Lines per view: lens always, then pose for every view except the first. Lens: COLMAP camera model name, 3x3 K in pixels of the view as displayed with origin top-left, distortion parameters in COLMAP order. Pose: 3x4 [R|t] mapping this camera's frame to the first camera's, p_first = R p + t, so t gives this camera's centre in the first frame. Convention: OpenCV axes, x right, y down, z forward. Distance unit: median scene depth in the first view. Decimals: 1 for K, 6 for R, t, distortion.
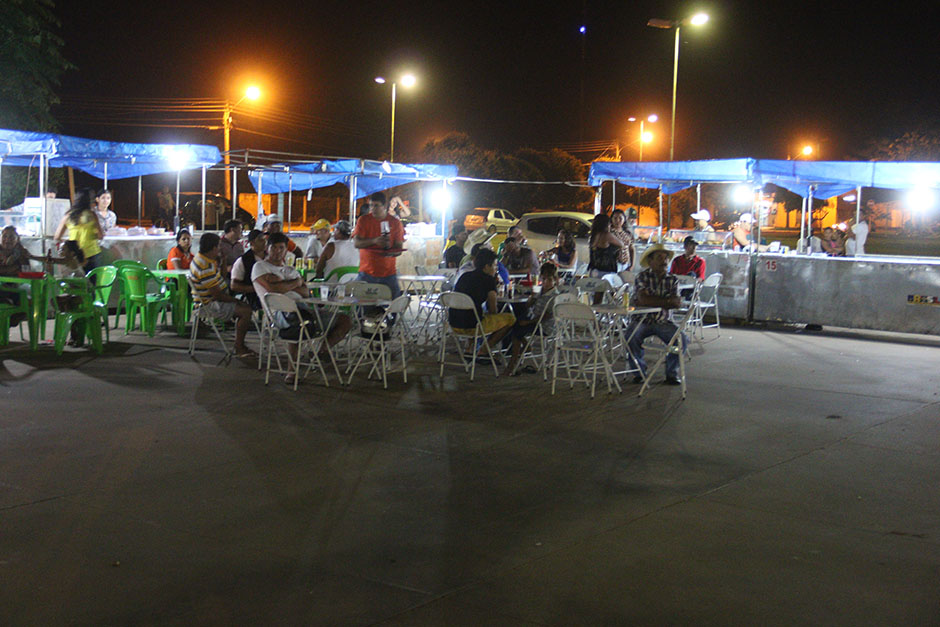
lens RADIAL K [[1206.3, 0, 470.5], [0, 1206.3, 312.5], [0, 0, 1]] dist [0.044119, 0.000000]
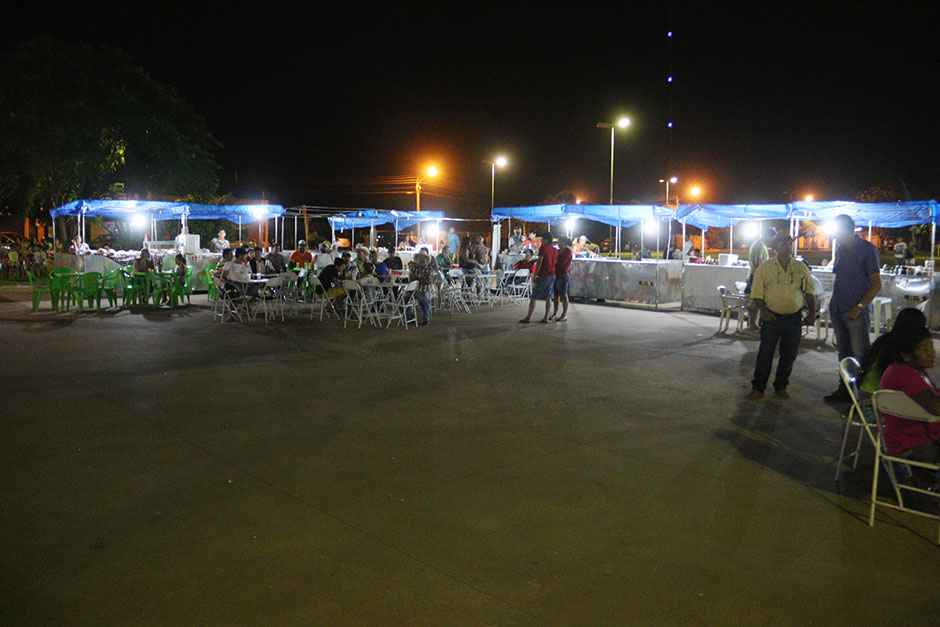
lens RADIAL K [[755.3, 0, 469.2], [0, 755.3, 309.0], [0, 0, 1]] dist [-0.121891, 0.050857]
pose [[0.977156, 0.004683, -0.212474, 0.294185], [-0.003344, 0.999972, 0.006660, 0.015837], [0.212499, -0.005797, 0.977144, -0.084584]]
